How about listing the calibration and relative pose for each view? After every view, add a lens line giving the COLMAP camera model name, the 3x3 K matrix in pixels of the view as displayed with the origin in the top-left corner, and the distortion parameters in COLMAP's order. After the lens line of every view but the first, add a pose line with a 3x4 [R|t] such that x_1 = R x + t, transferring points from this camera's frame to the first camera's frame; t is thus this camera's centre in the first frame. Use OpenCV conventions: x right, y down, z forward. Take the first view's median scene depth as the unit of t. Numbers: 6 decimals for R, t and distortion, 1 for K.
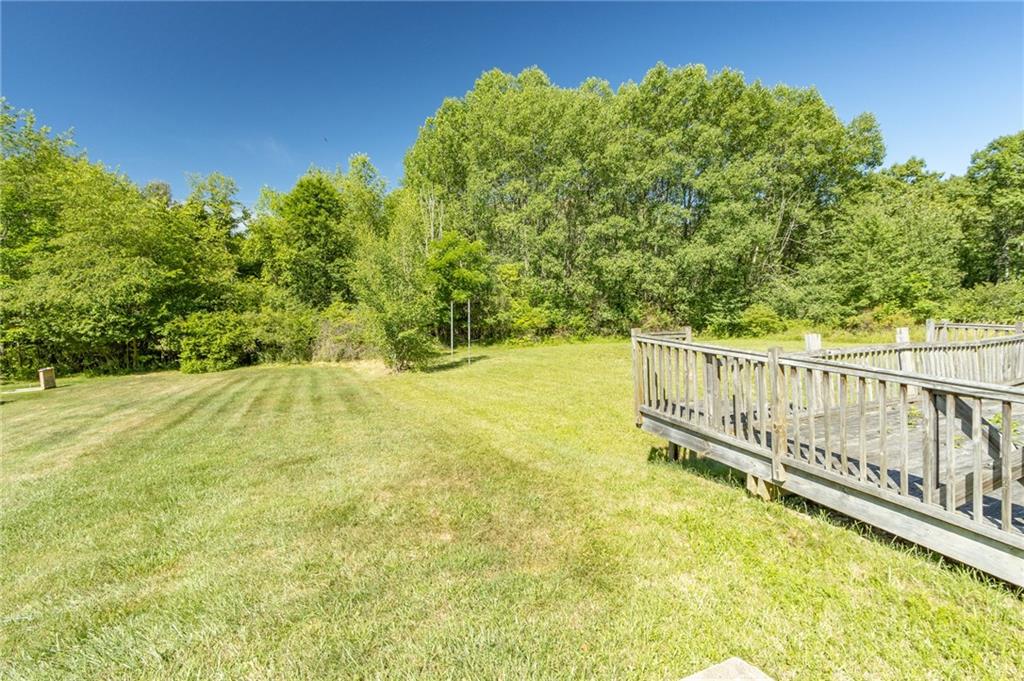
lens RADIAL K [[463.8, 0, 502.6], [0, 463.8, 340.8], [0, 0, 1]] dist [-0.000582, -0.000495]
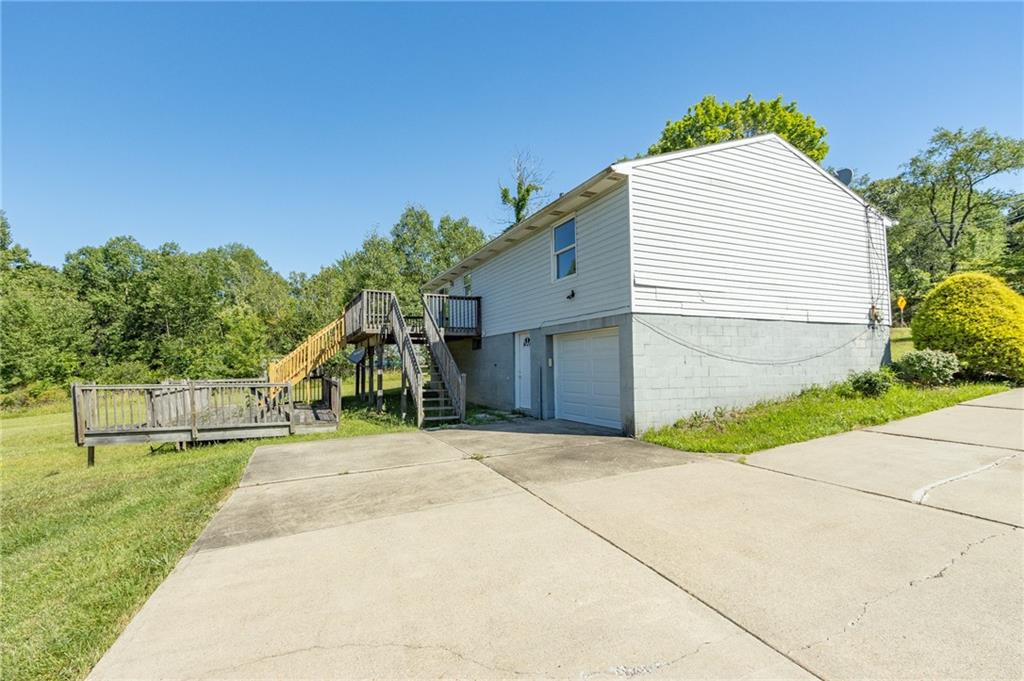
lens RADIAL K [[463.8, 0, 502.6], [0, 463.8, 340.8], [0, 0, 1]] dist [-0.000582, -0.000495]
pose [[-0.005788, 0.062329, 0.998039, -0.284947], [0.116445, 0.991308, -0.061234, 0.021571], [-0.993180, 0.115862, -0.012995, -0.092908]]
